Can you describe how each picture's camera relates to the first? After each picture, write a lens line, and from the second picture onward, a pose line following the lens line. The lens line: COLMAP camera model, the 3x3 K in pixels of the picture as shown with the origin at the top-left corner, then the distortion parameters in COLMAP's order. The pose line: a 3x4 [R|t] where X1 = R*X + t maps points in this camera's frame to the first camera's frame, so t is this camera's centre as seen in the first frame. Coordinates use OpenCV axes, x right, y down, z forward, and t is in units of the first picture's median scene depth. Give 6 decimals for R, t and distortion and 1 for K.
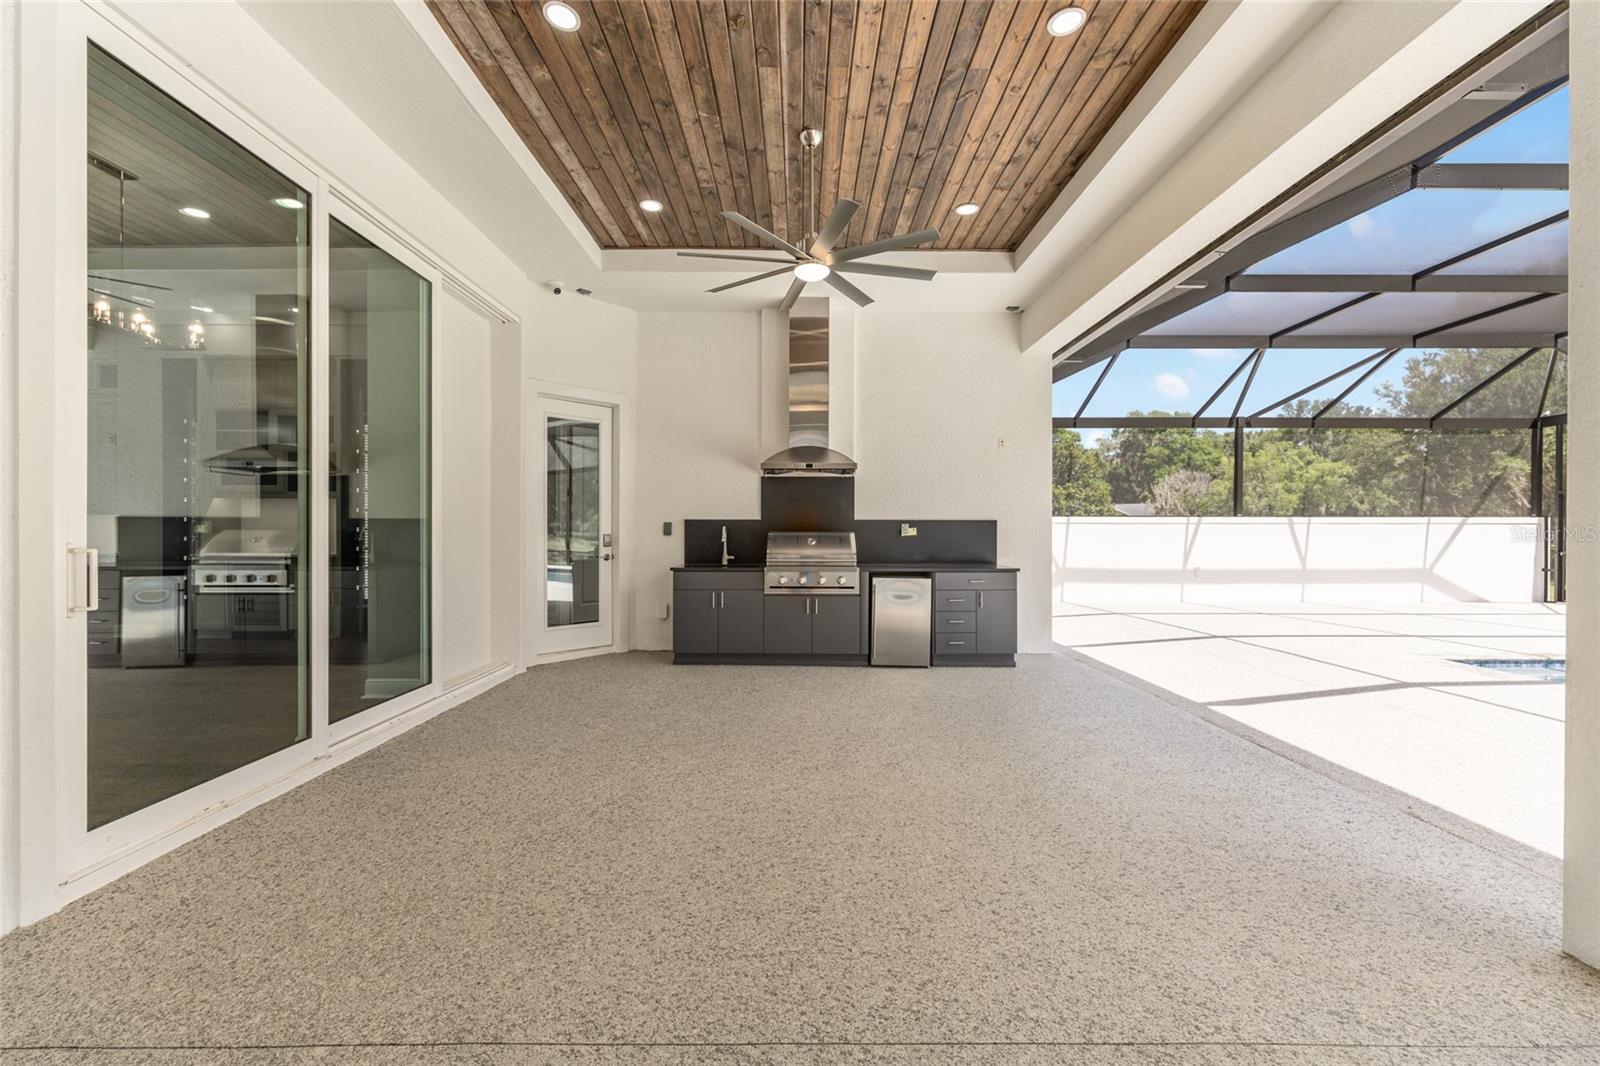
lens RADIAL K [[647.8, 0, 806.2], [0, 647.8, 529.9], [0, 0, 1]] dist [0.001291, 0.000363]
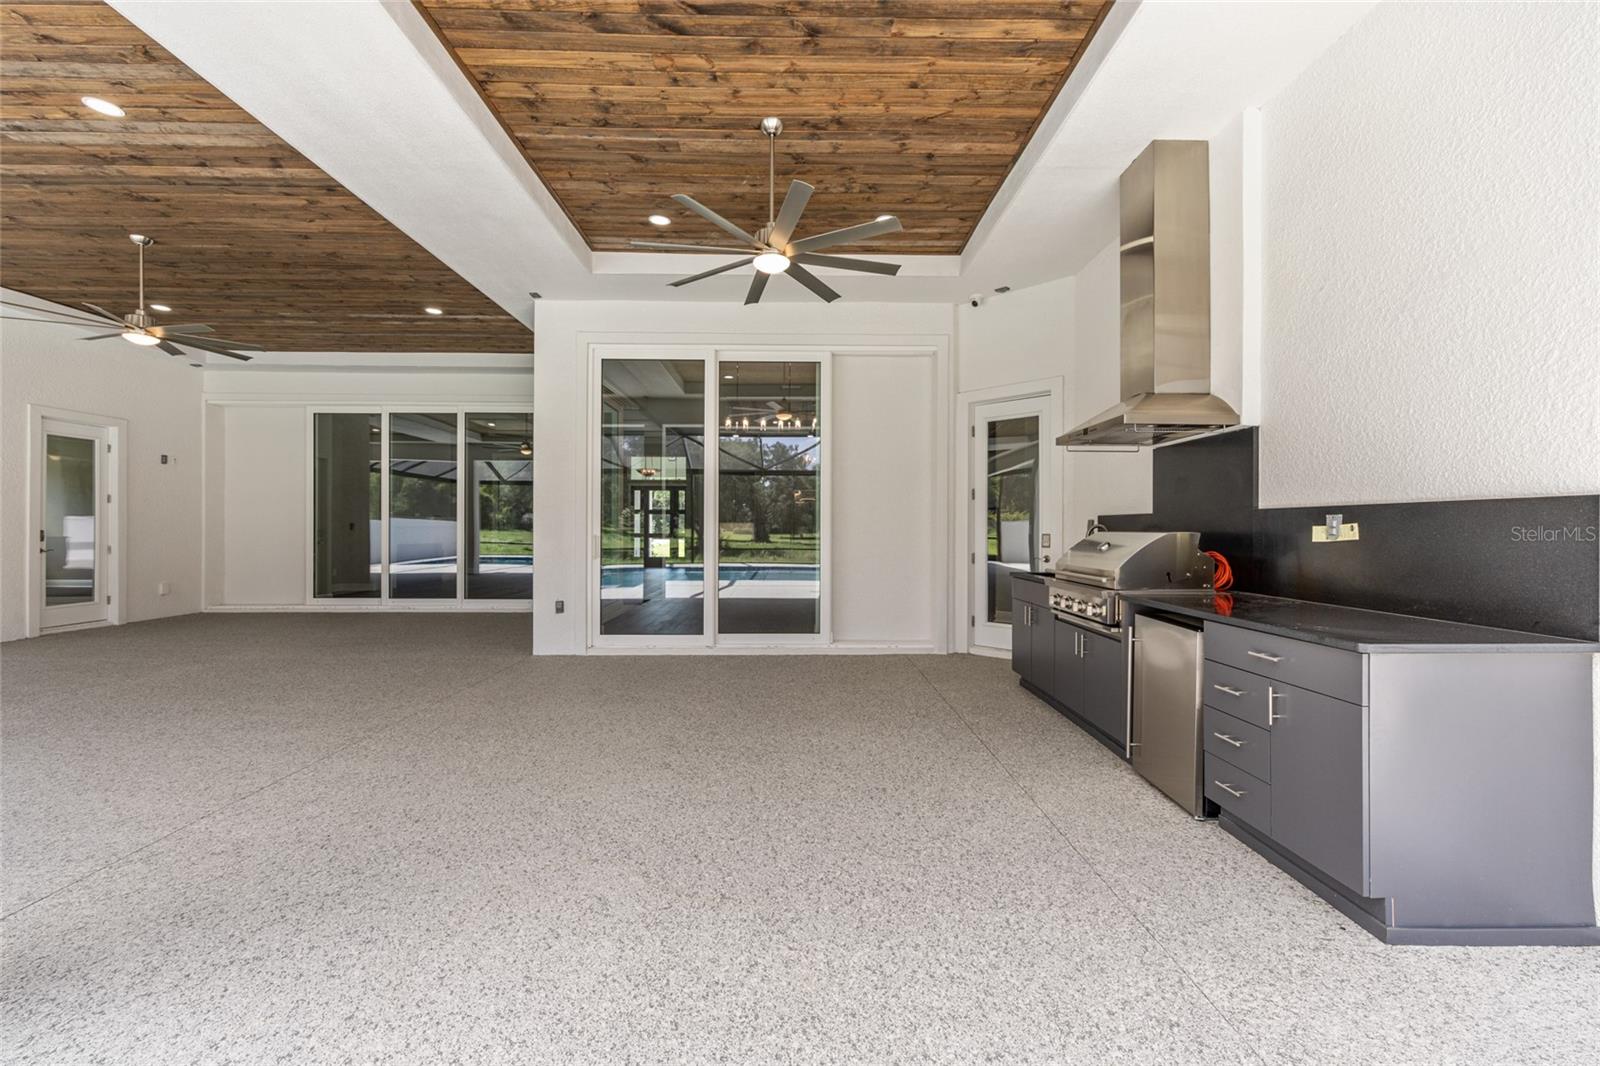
lens RADIAL K [[647.8, 0, 804.1], [0, 647.8, 528.3], [0, 0, 1]] dist [0.001291, 0.000363]
pose [[-0.004087, -0.005569, -0.999976, 0.787217], [0.000785, 0.999984, -0.005572, 0.002824], [0.999991, -0.000808, -0.004082, 0.851254]]
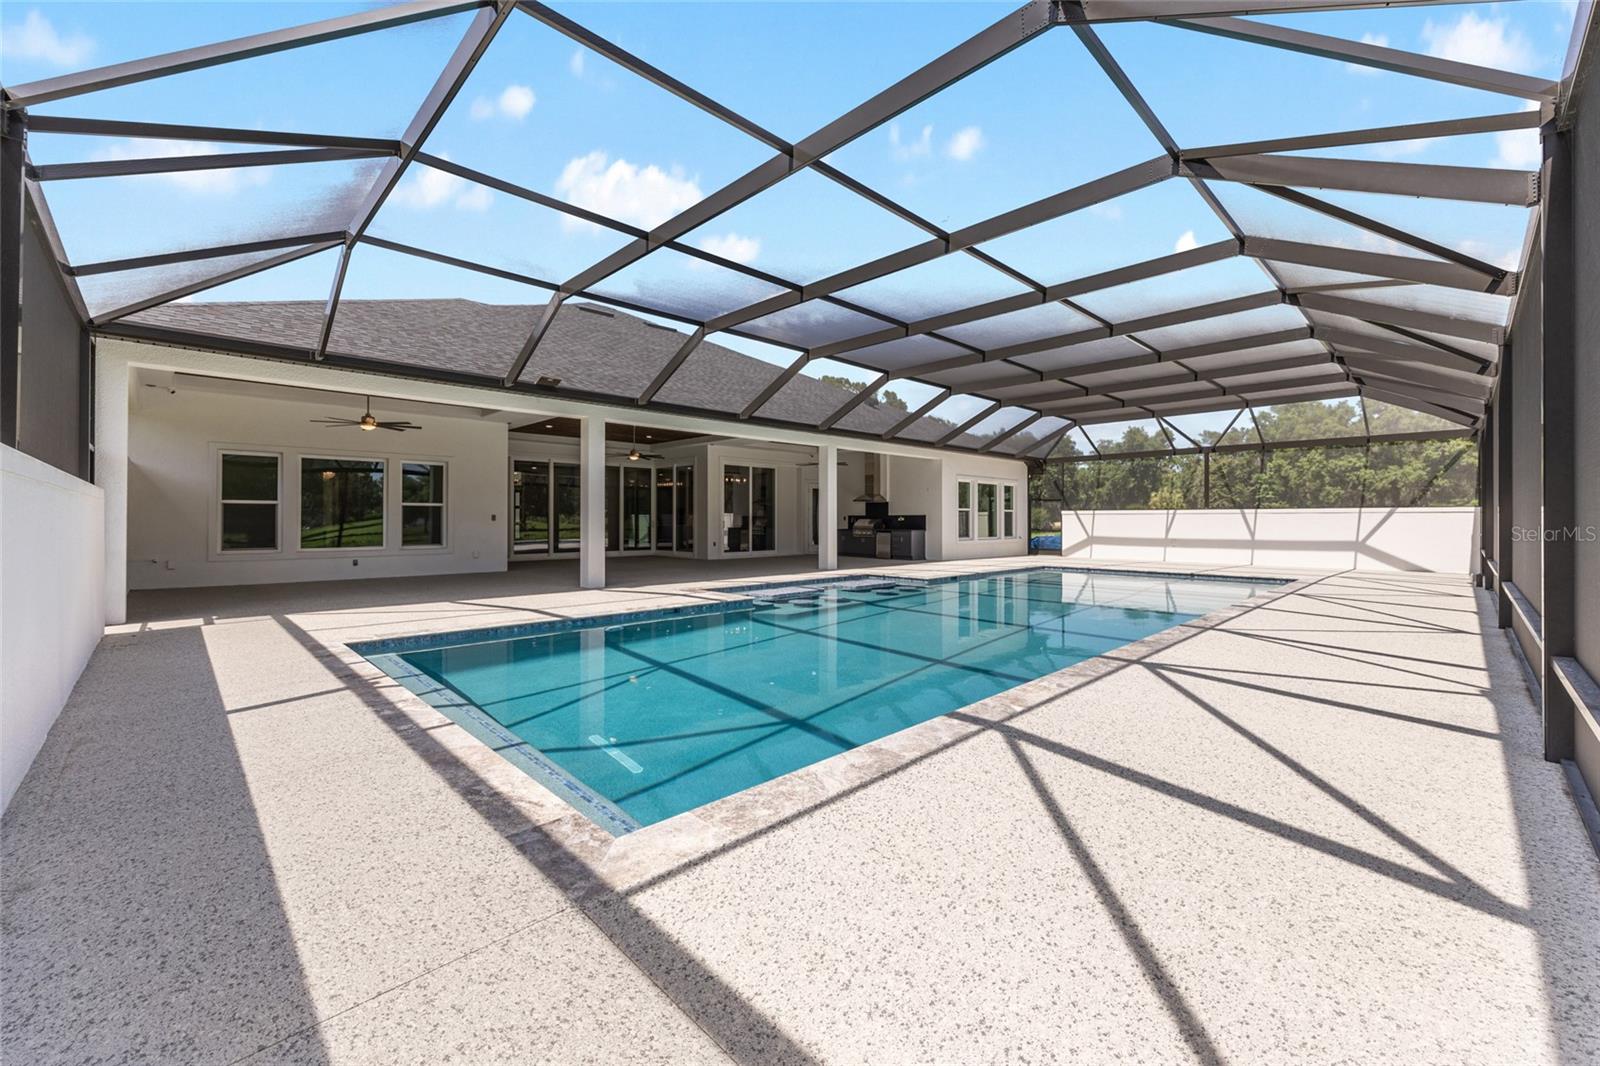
lens RADIAL K [[647.8, 0, 802.2], [0, 647.8, 530.3], [0, 0, 1]] dist [0.001291, 0.000363]
pose [[0.693250, 0.001351, -0.720696, 2.991157], [0.006393, 0.999947, 0.008024, 0.039532], [0.720669, -0.010170, 0.693205, -2.270153]]
